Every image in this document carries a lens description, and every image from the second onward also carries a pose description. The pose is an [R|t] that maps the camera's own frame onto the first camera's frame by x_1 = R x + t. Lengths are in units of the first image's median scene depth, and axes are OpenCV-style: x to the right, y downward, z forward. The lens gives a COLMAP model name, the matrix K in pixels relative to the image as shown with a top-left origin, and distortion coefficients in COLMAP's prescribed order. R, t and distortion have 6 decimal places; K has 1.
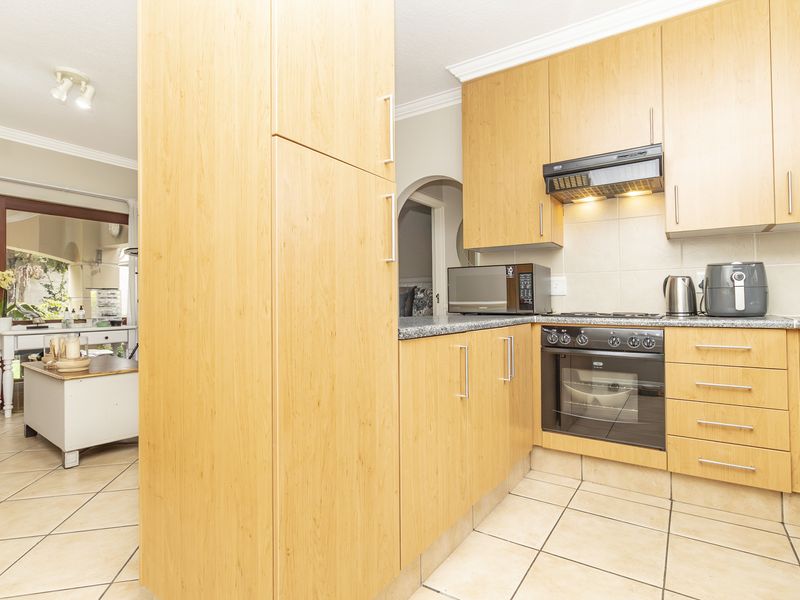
lens RADIAL K [[449.6, 0, 419.4], [0, 449.6, 290.2], [0, 0, 1]] dist [0.004260, 0.001961]
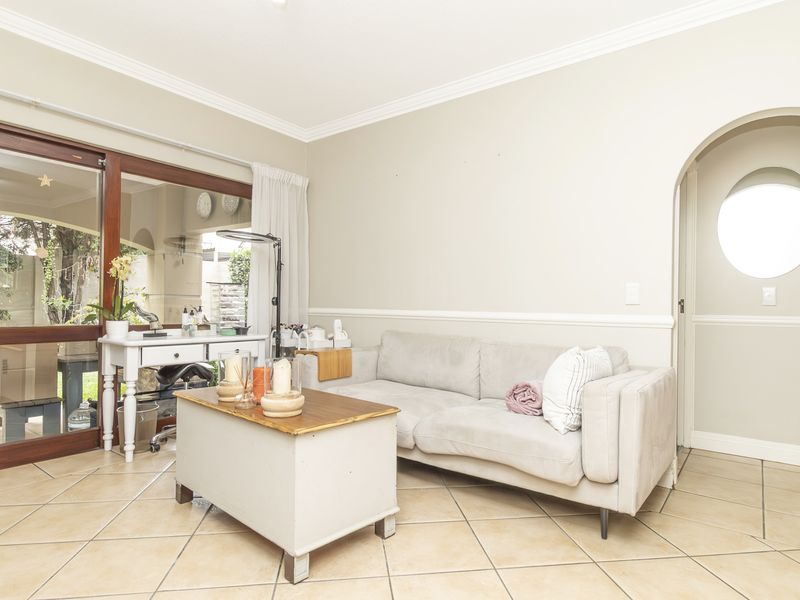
lens RADIAL K [[498.2, 0, 400.0], [0, 498.2, 300.0], [0, 0, 1]] dist [-0.001028, -0.001116]
pose [[0.995930, 0.020459, -0.087780, -0.457812], [-0.019134, 0.999690, 0.015913, 0.006722], [0.088078, -0.014169, 0.996013, 0.280956]]
